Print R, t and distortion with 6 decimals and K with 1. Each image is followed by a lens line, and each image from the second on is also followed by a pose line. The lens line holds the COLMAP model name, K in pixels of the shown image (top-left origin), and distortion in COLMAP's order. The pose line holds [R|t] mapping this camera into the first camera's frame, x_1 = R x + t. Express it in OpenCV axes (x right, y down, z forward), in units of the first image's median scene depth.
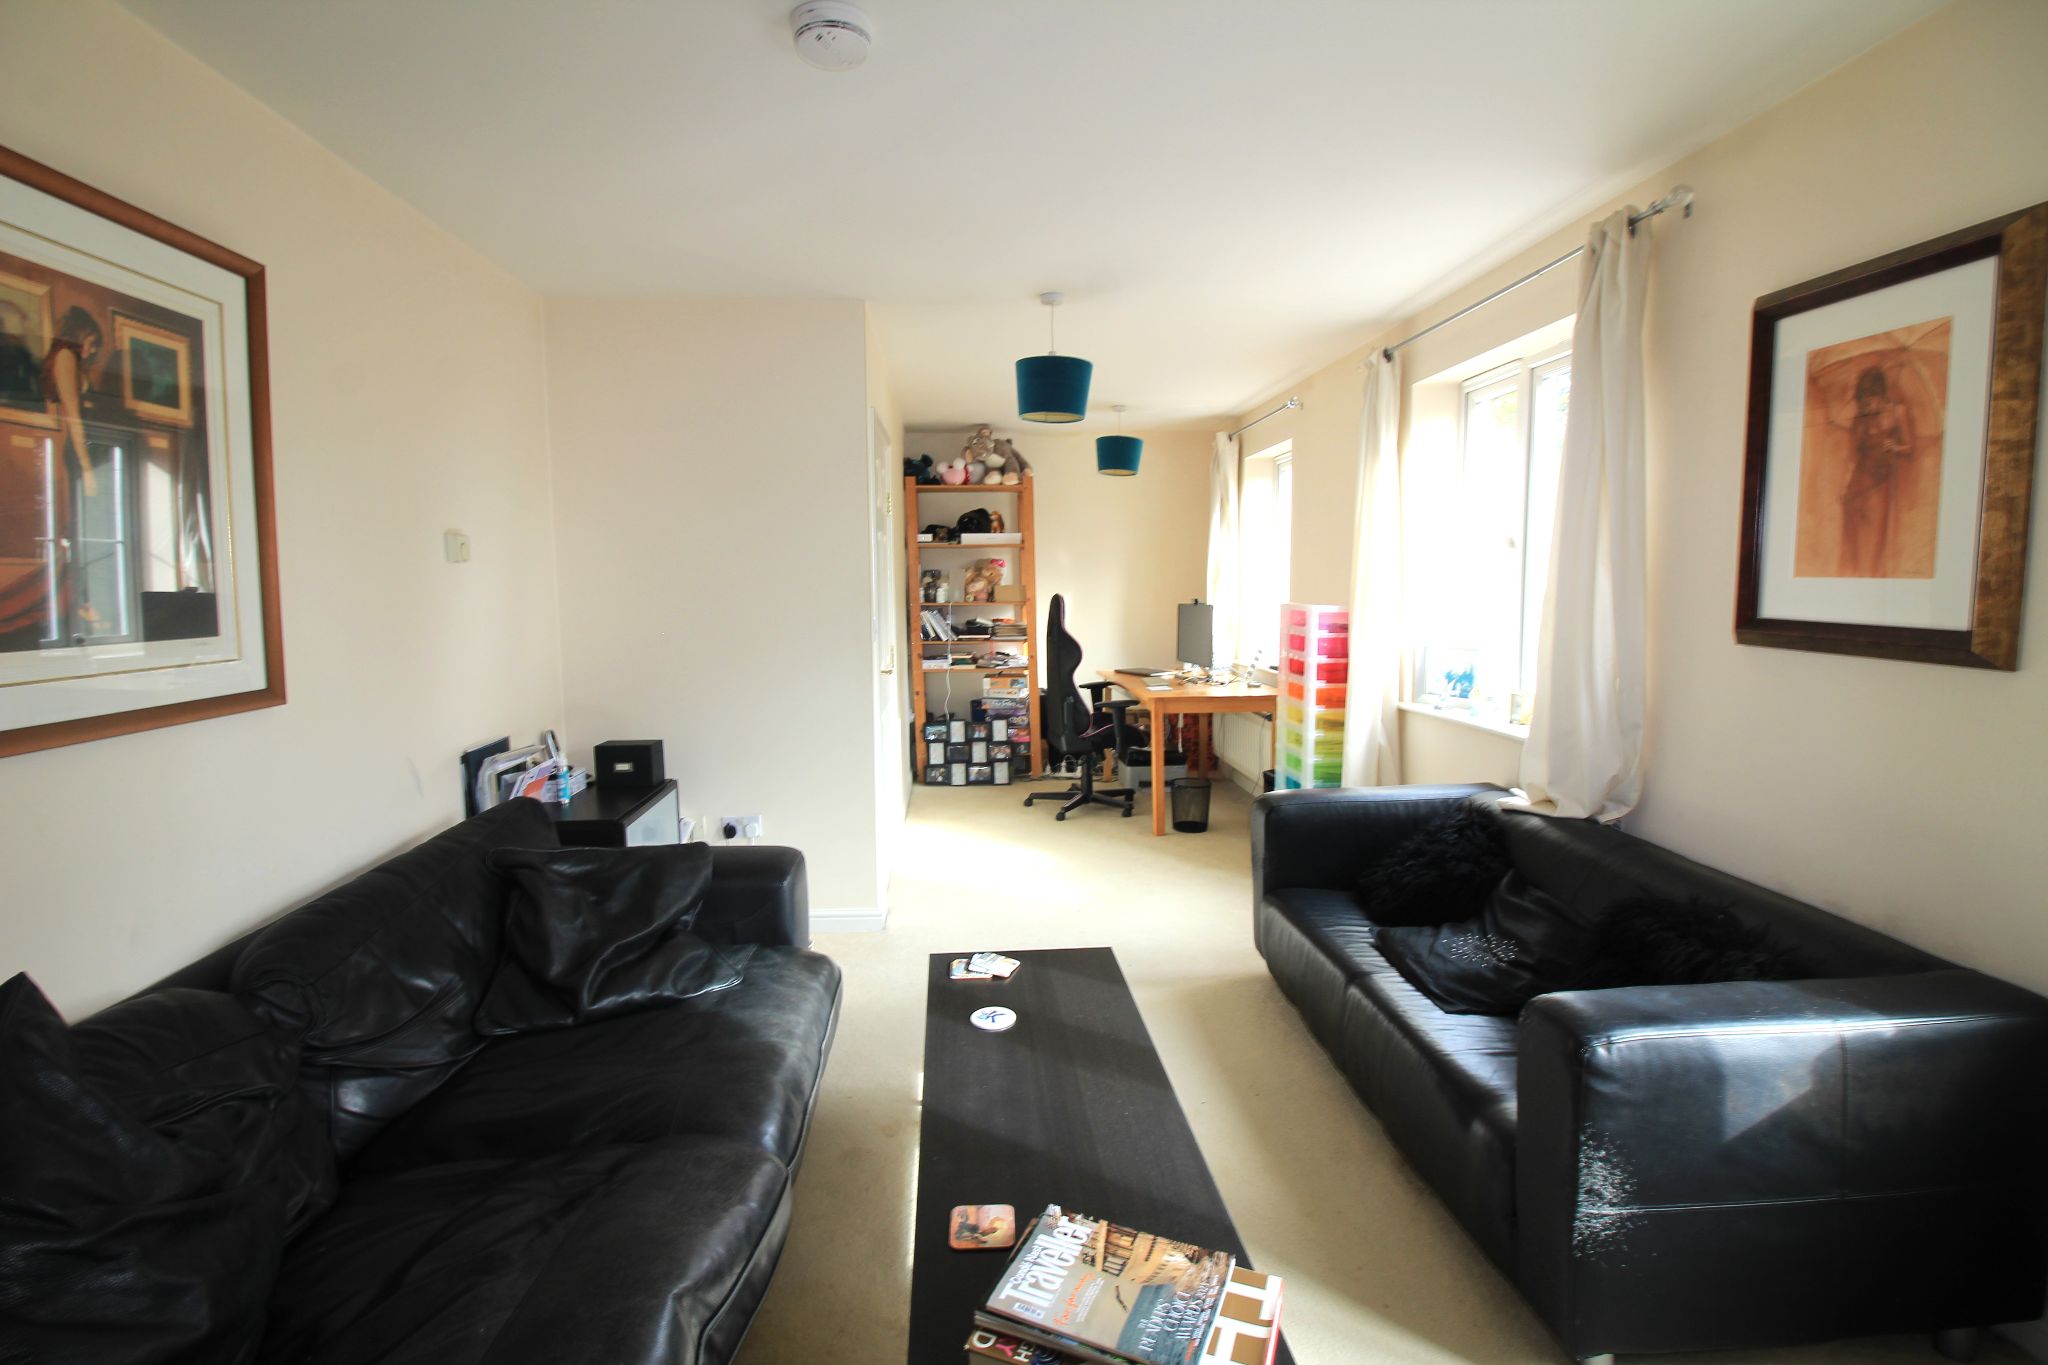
lens RADIAL K [[961.6, 0, 1024.0], [0, 961.6, 682.5], [0, 0, 1]] dist [0.000780, 0.000161]
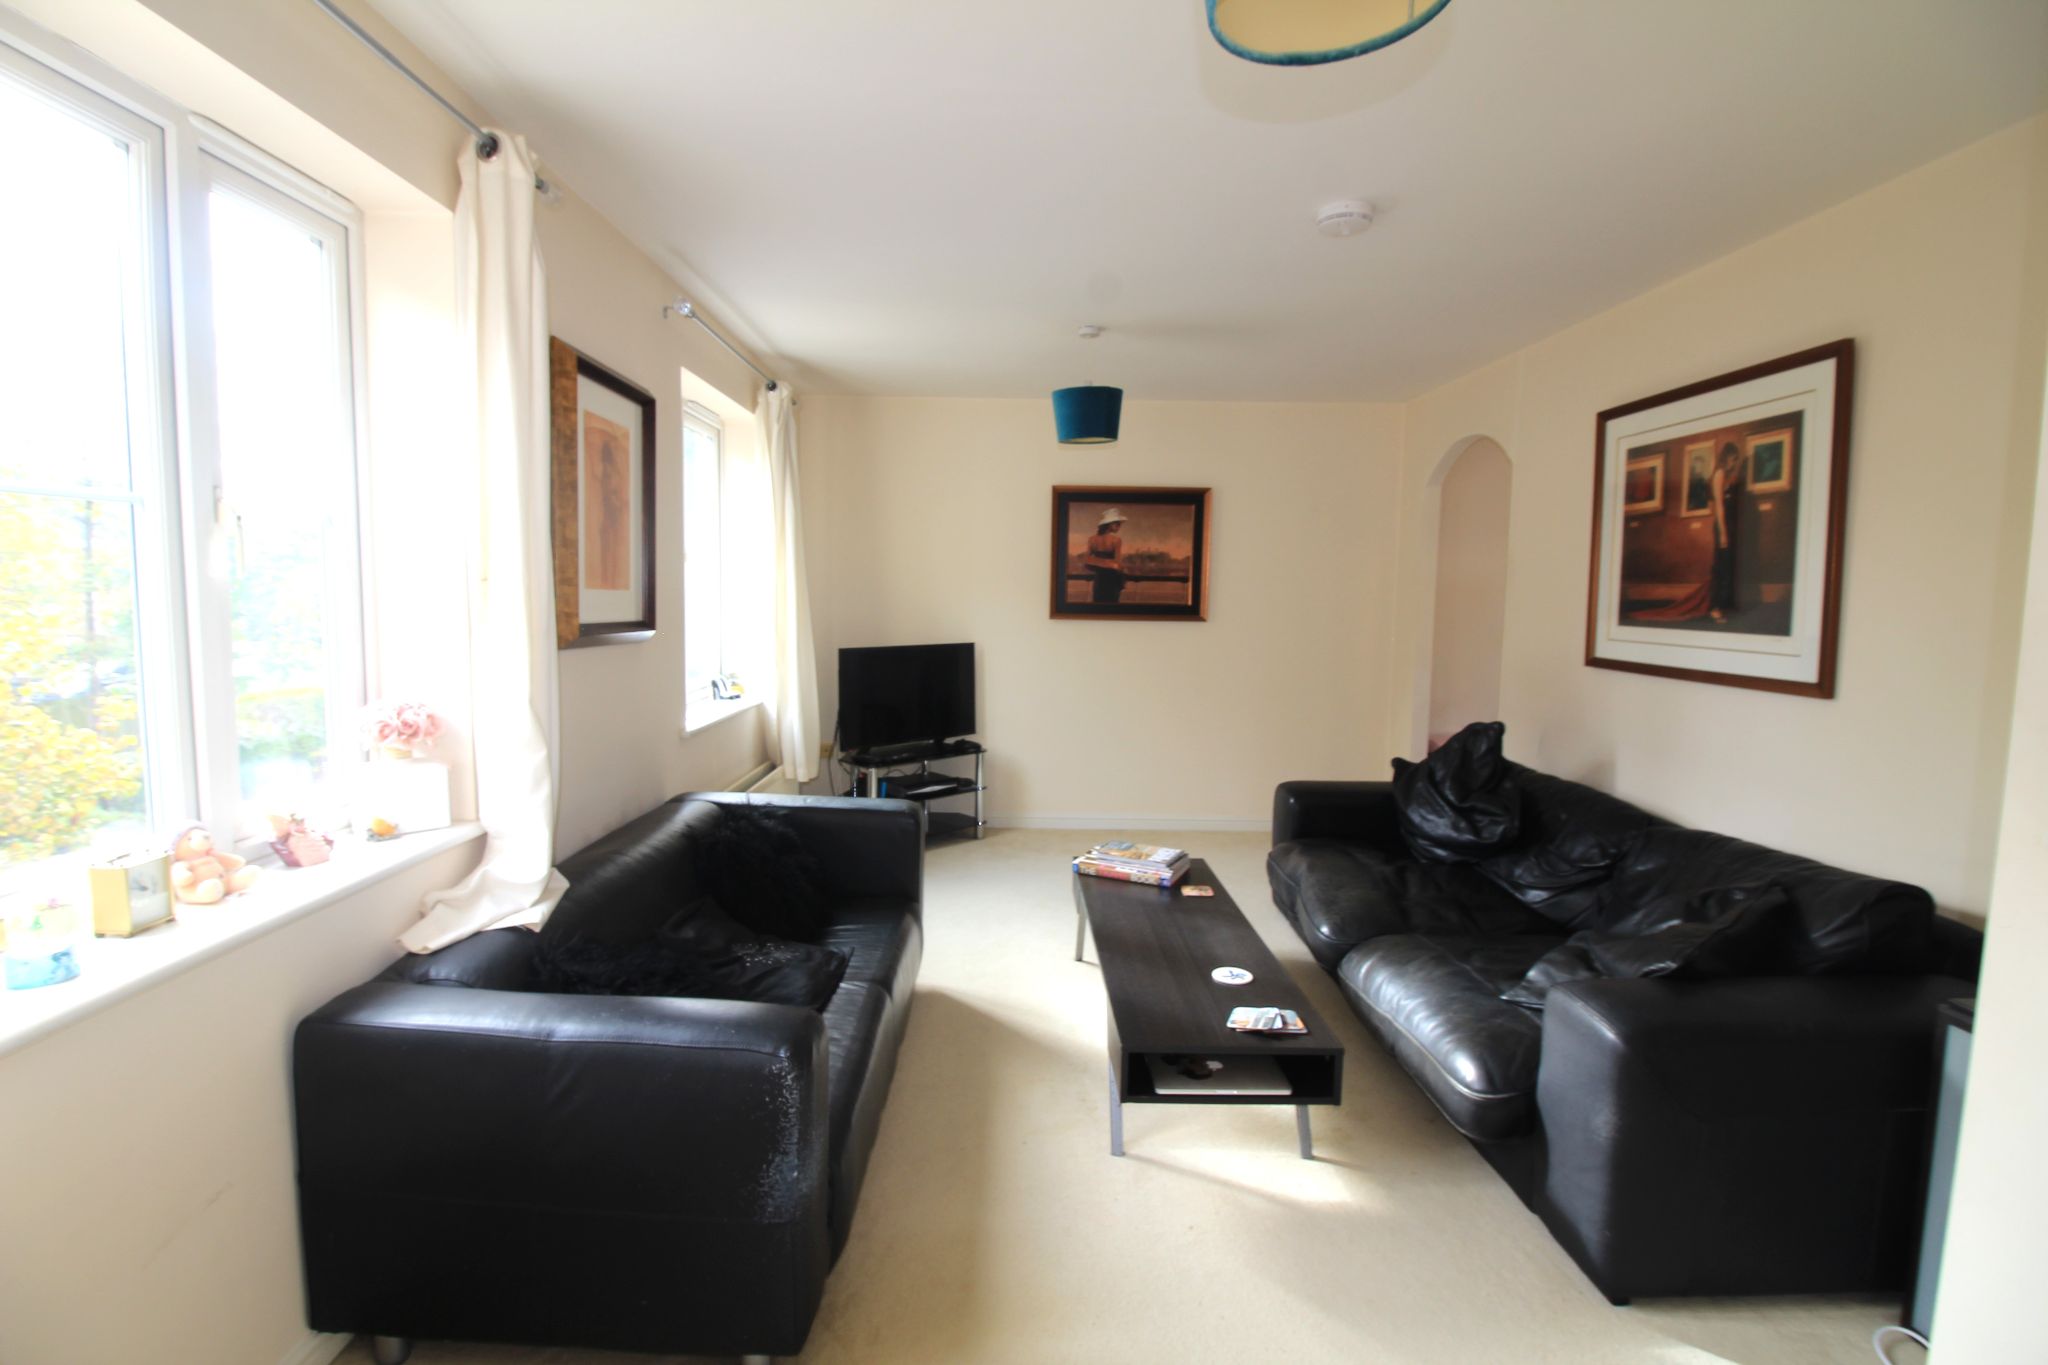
lens RADIAL K [[961.6, 0, 1024.0], [0, 961.6, 682.5], [0, 0, 1]] dist [0.000780, 0.000161]
pose [[-0.997853, -0.009843, 0.064752, 0.181472], [0.003642, 0.978774, 0.204911, -0.286824], [-0.065394, 0.204707, -0.976636, 2.586314]]
